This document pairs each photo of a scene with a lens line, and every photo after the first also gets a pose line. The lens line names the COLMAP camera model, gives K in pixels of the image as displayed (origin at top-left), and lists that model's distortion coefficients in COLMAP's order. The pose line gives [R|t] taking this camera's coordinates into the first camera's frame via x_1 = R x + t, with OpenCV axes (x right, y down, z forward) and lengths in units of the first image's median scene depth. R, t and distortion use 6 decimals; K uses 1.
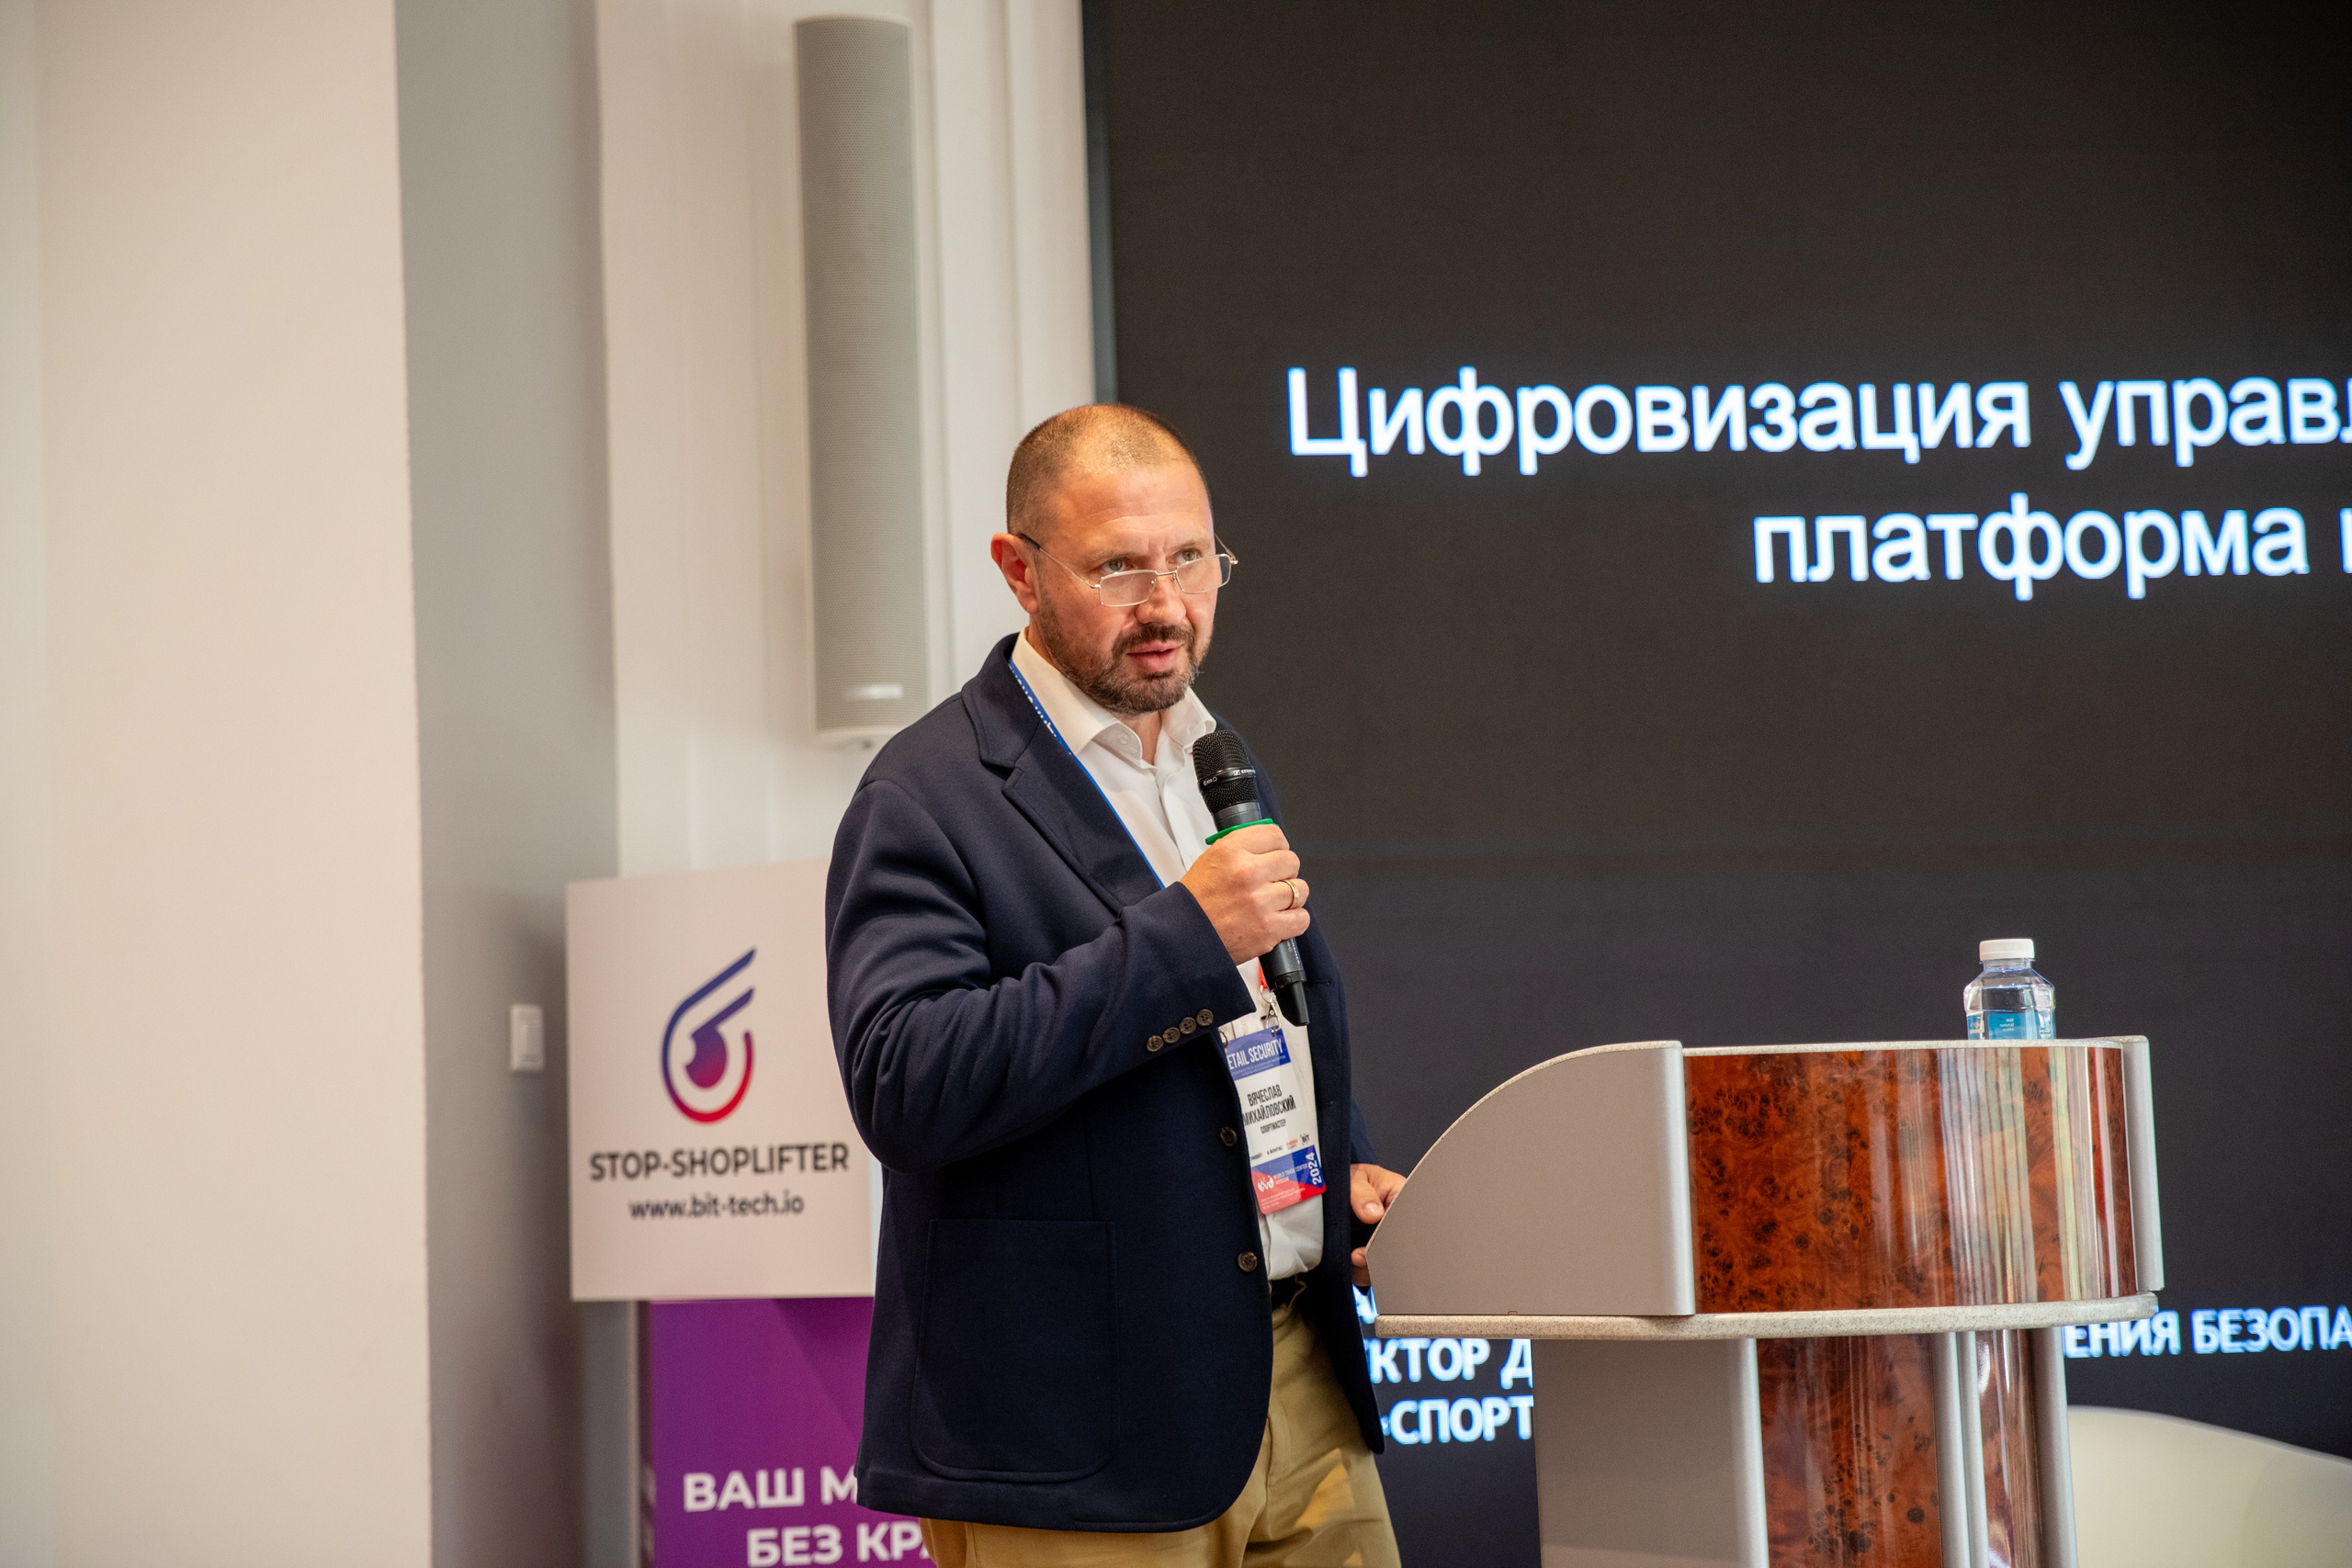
lens RADIAL K [[4370.1, 0, 1176.0], [0, 4370.1, 784.0], [0, 0, 1]] dist [0.214214, 0.046228]
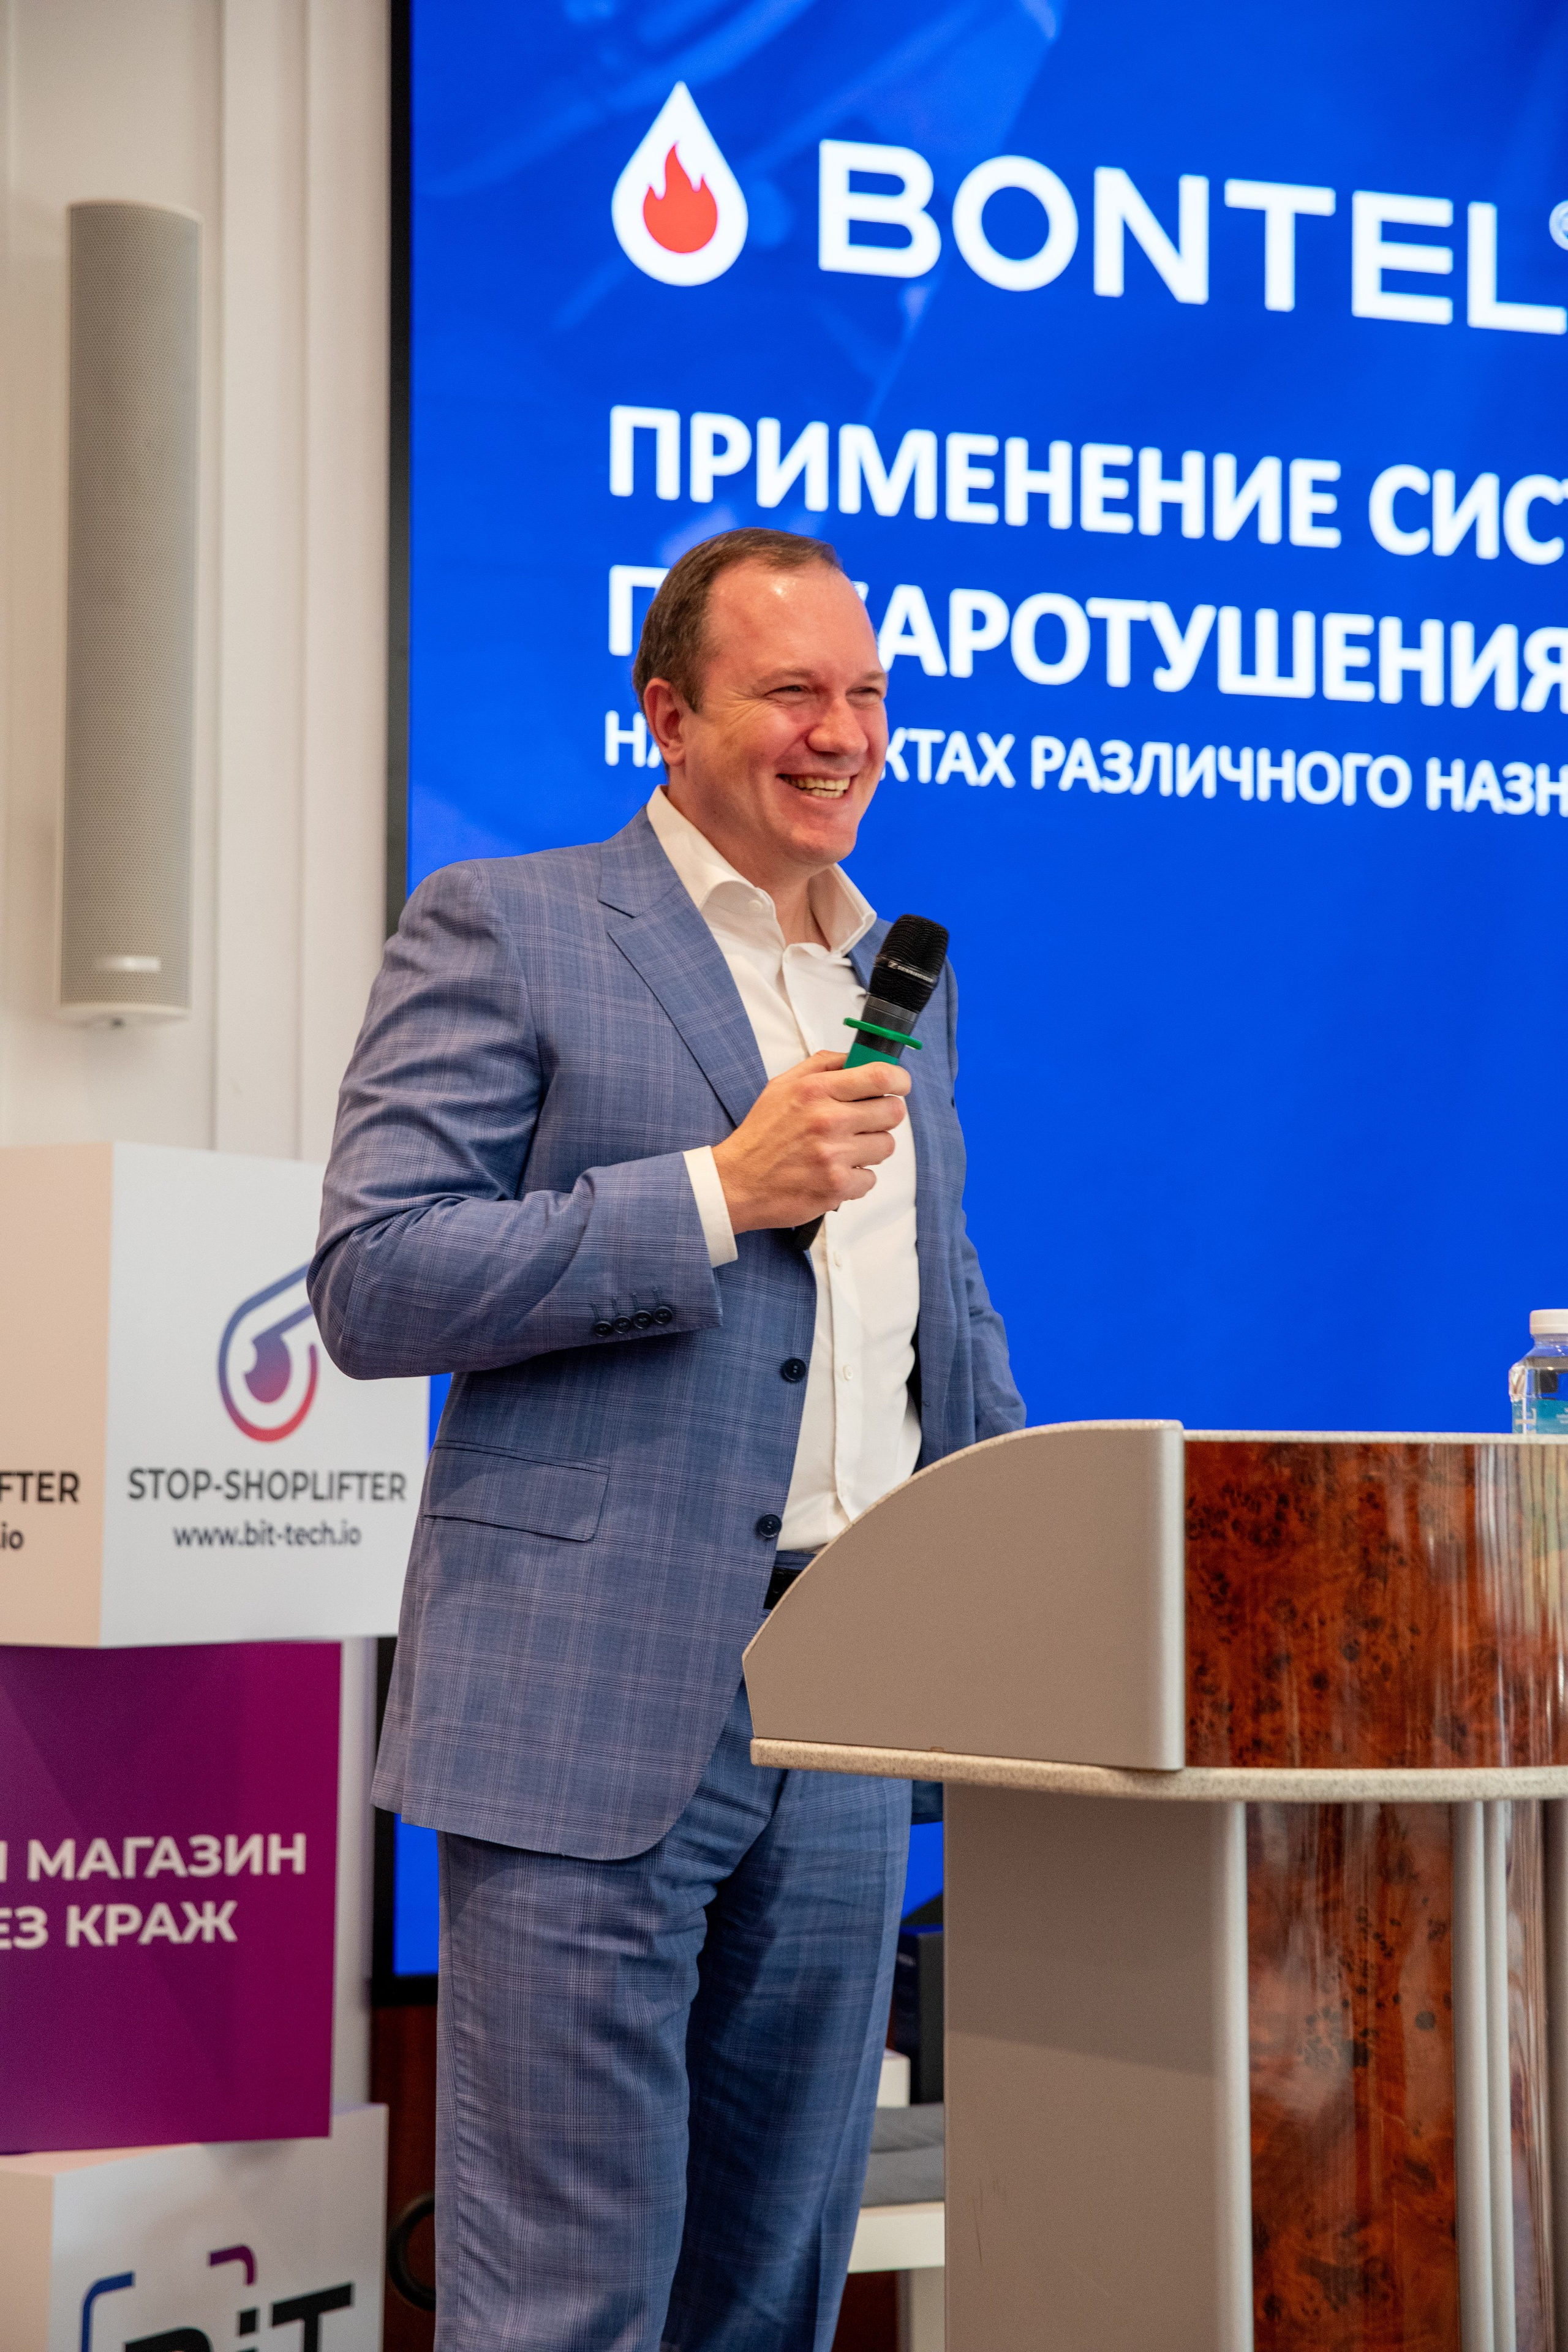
lens RADIAL K [[3929.1, 0, 785.7], [0, 3929.1, 1191.6], [0, 0, 1]] dist [0.159117, 0.106887]
pose [[0.992969, 0.048984, 0.107762, -0.022487], [-0.050963, 0.998577, 0.015690, 0.006538], [-0.106840, -0.021072, 0.994053, 0.201428]]
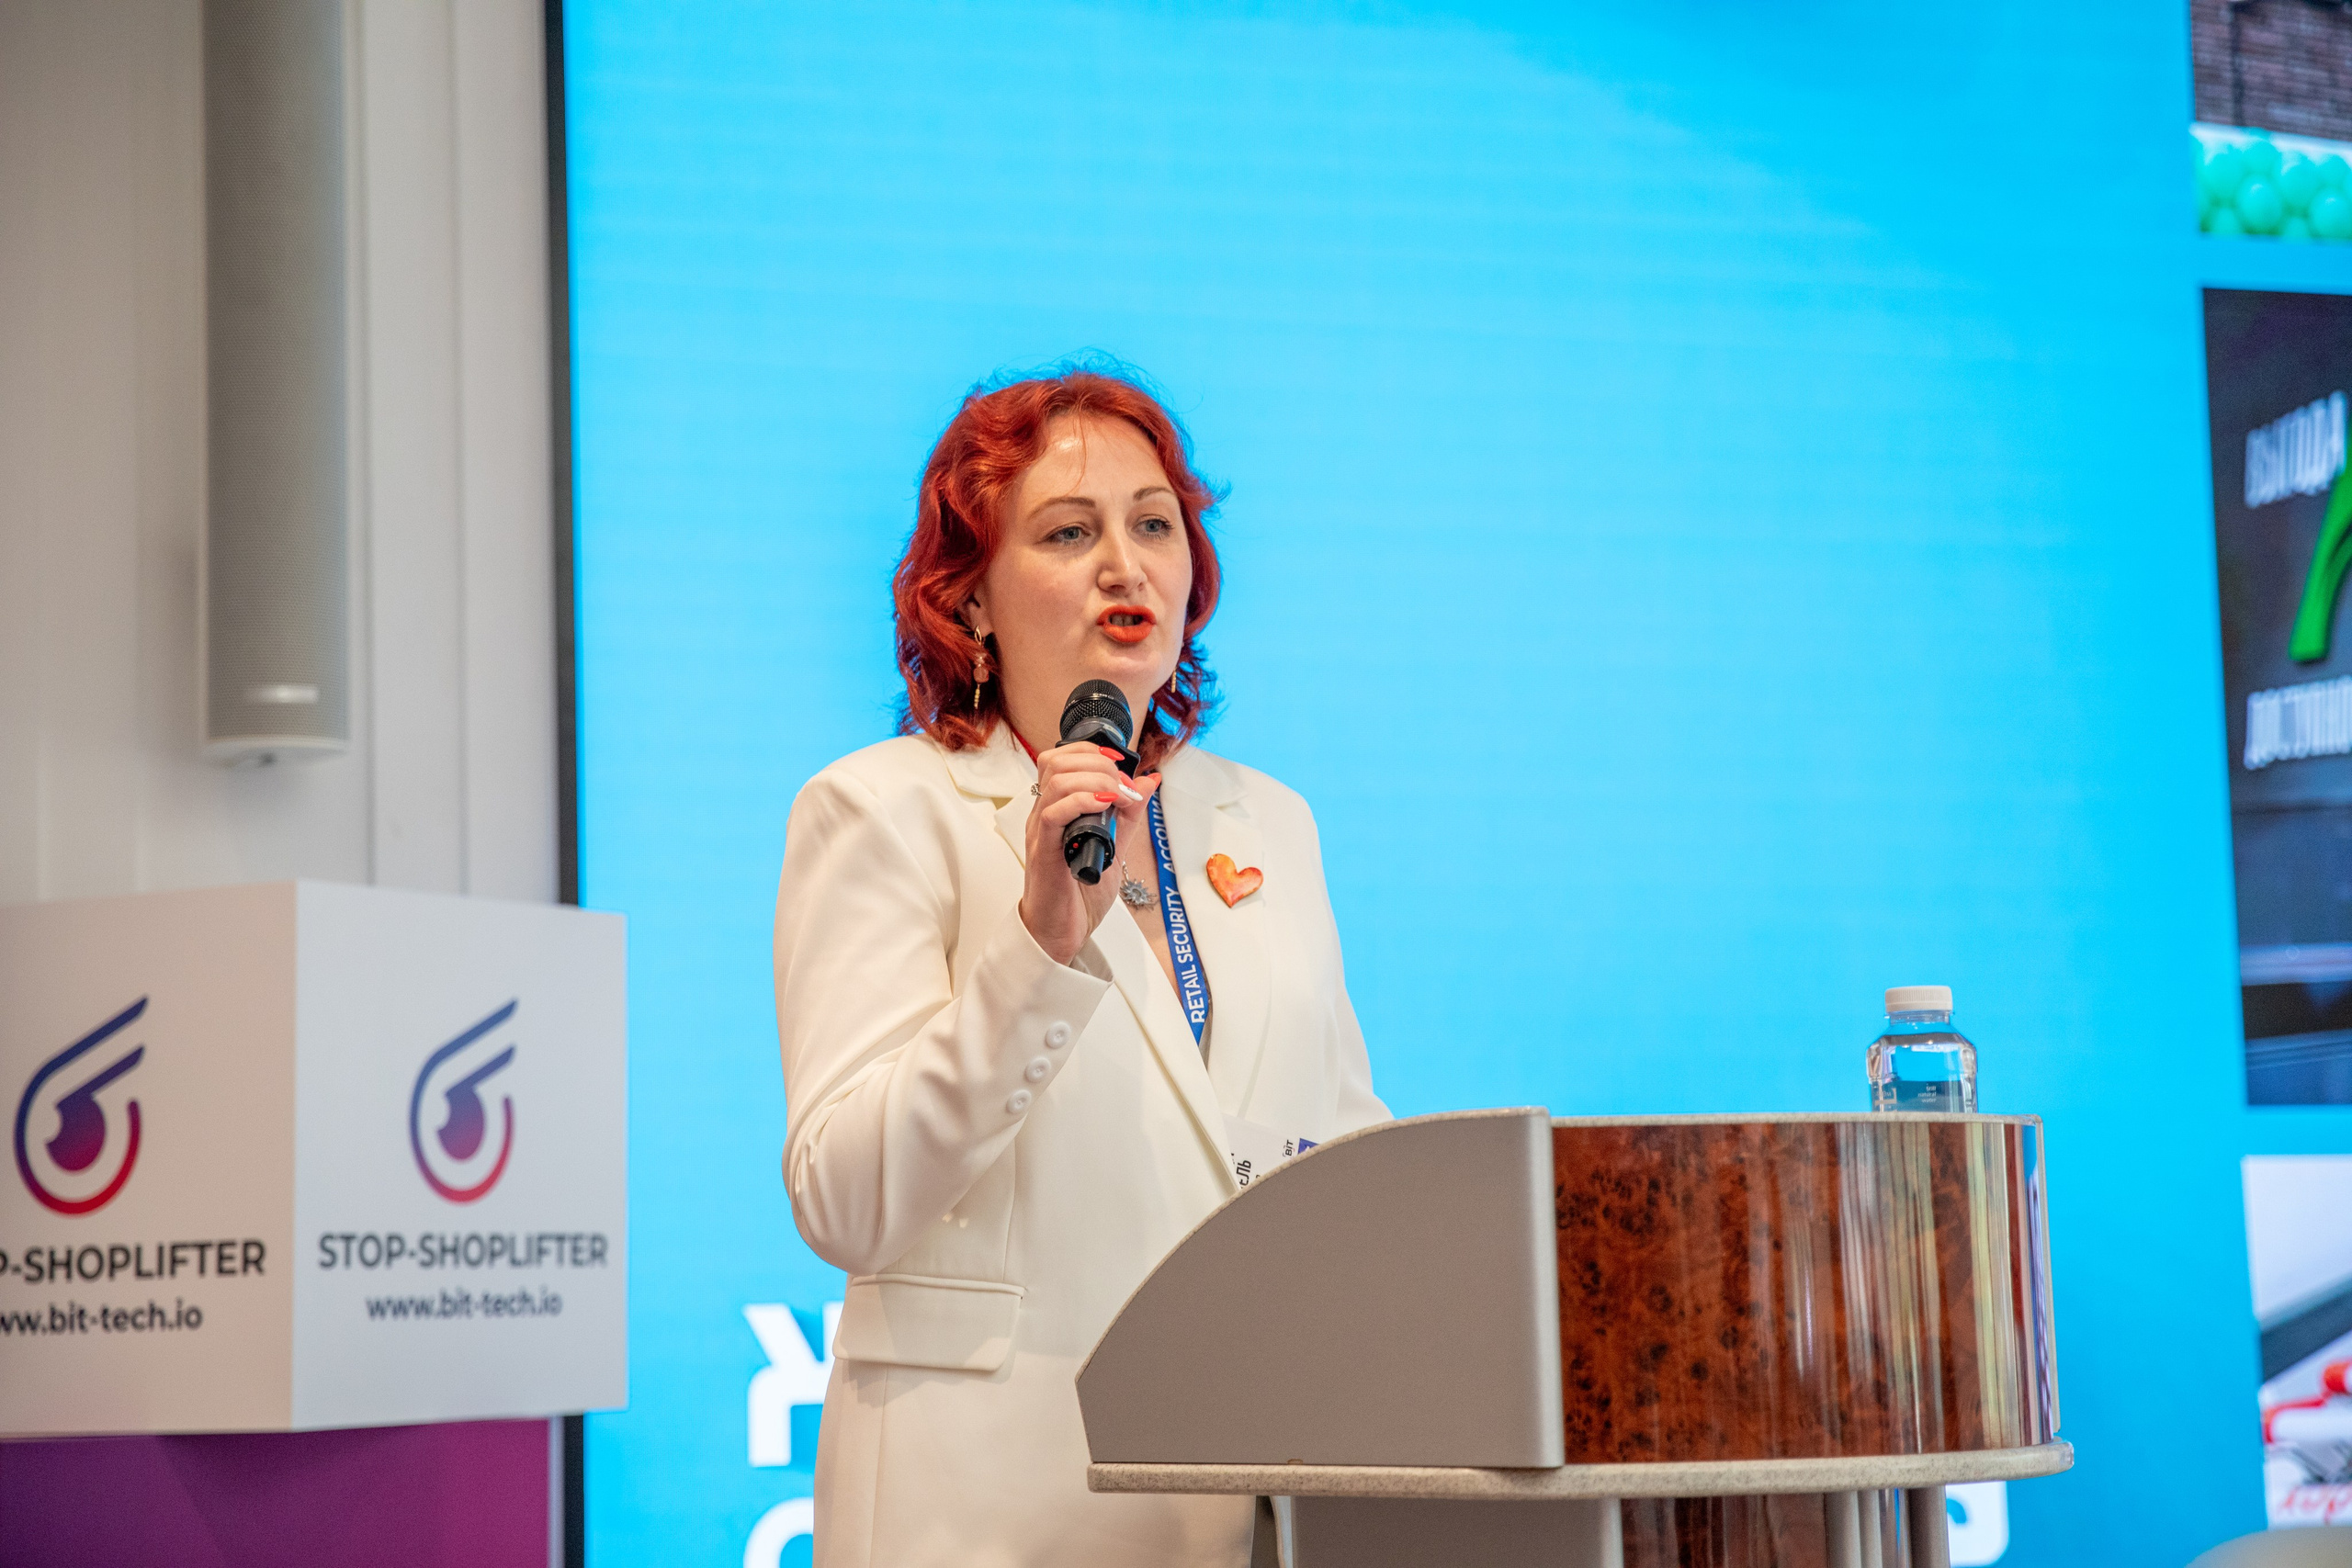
lens RADIAL K [[4354.4, 0, 1170.0], [0, 4354.4, 776.5], [0, 0, 1]] dist [0.209894, -0.073924]
pose [[0.983172, 0.030318, 0.180150, -0.059061], [-0.025241, 0.999219, -0.030406, 0.017094], [-0.180931, 0.025347, 0.983169, 0.171932]]
